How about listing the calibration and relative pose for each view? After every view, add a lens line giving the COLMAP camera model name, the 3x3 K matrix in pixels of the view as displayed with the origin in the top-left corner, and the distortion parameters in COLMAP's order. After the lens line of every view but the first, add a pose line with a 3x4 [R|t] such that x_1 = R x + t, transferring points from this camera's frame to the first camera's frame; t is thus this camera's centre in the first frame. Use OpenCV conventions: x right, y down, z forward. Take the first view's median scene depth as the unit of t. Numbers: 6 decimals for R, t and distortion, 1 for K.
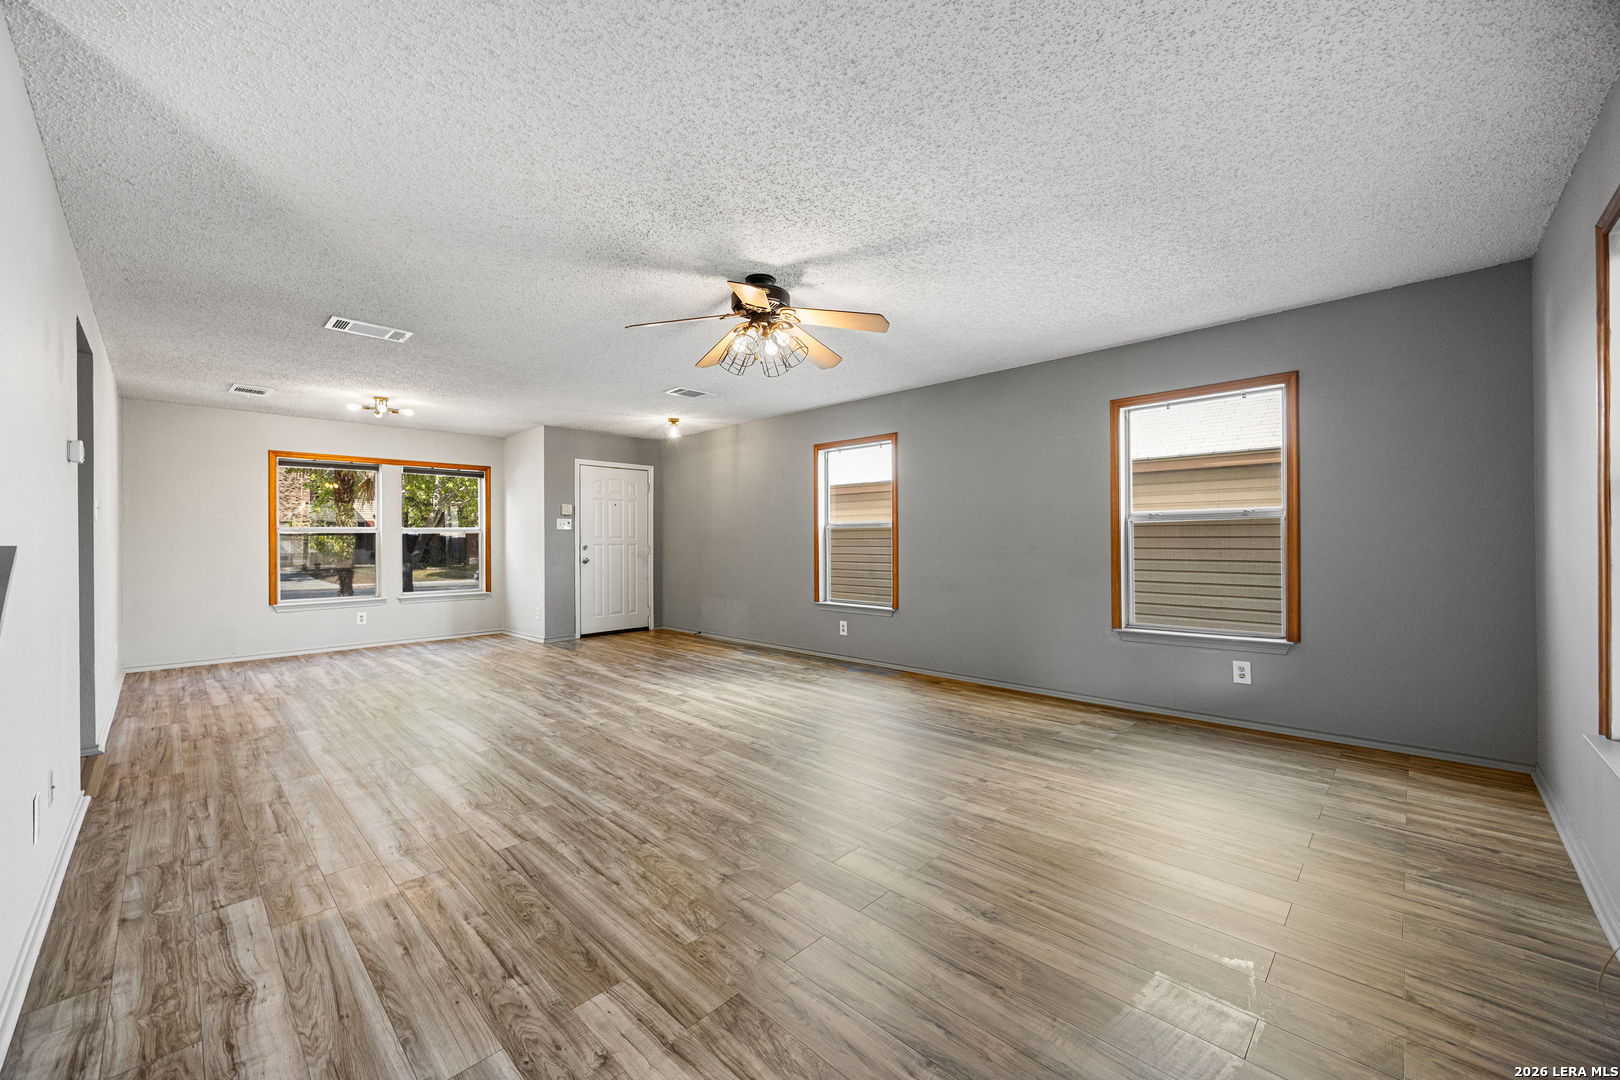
lens RADIAL K [[621.1, 0, 810.2], [0, 621.1, 541.6], [0, 0, 1]] dist [-0.002565, 0.000530]
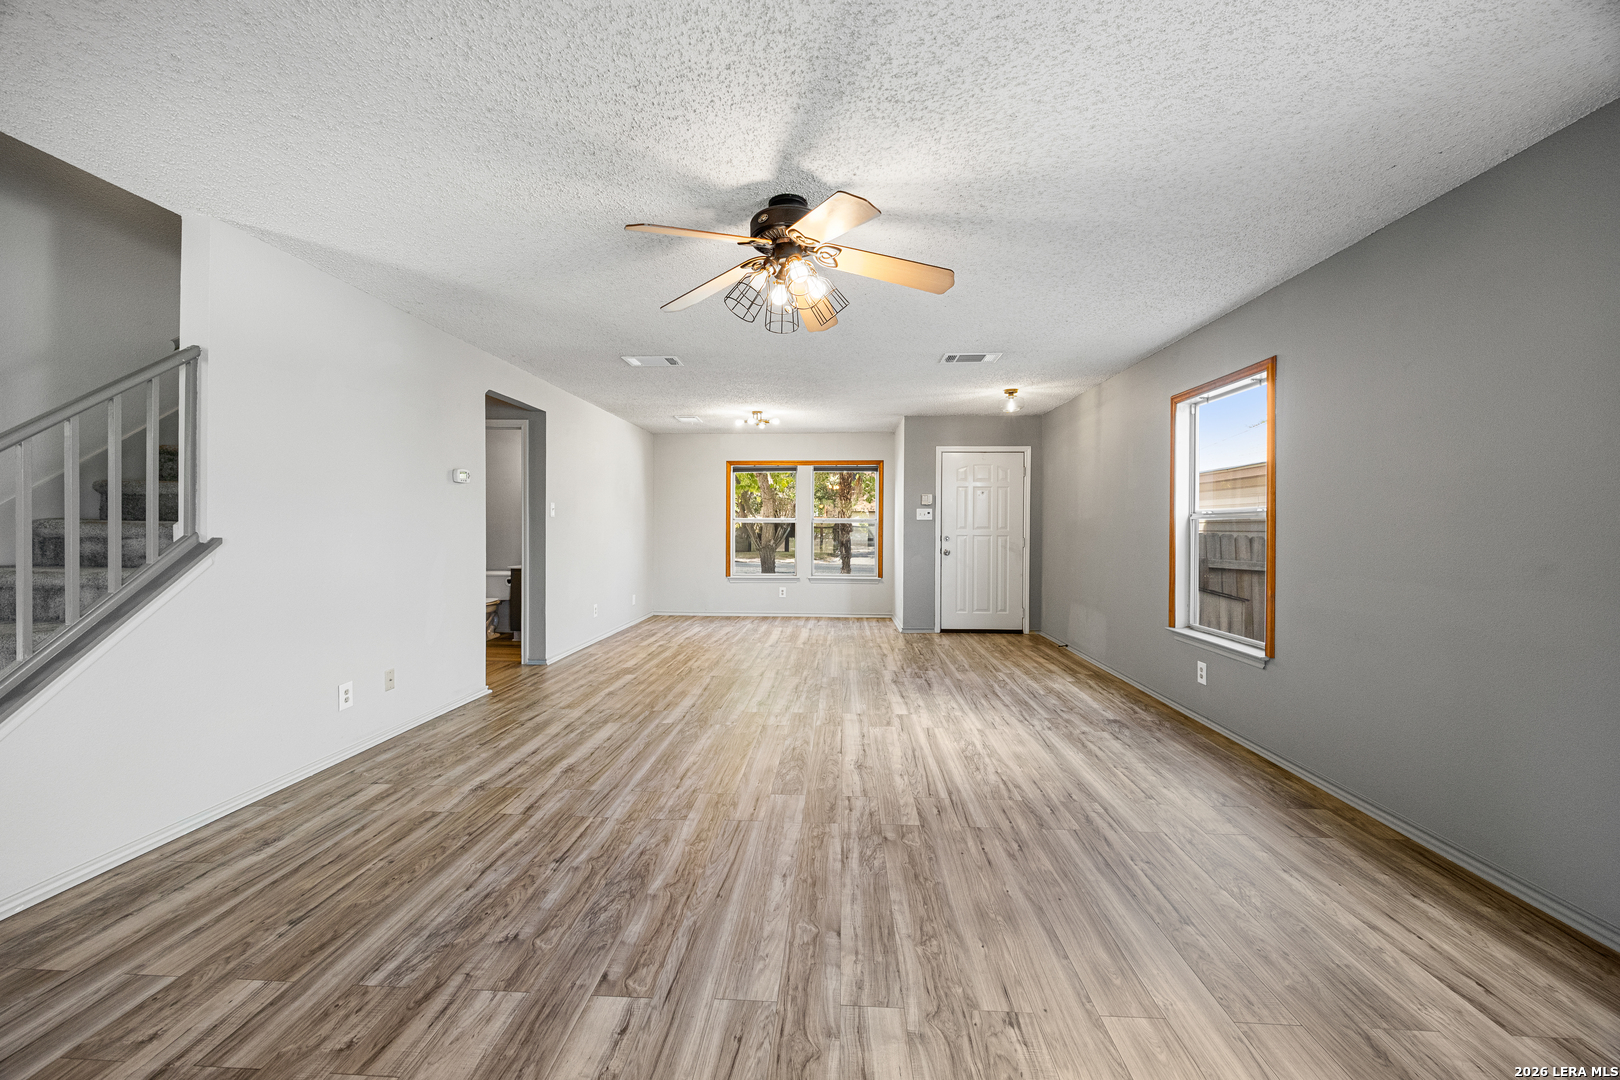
lens RADIAL K [[621.1, 0, 809.7], [0, 621.1, 531.8], [0, 0, 1]] dist [-0.002565, 0.000530]
pose [[0.656618, 0.015729, -0.754059, 0.459814], [-0.010490, 0.999876, 0.011722, -0.020259], [0.754150, 0.000214, 0.656702, 0.448152]]
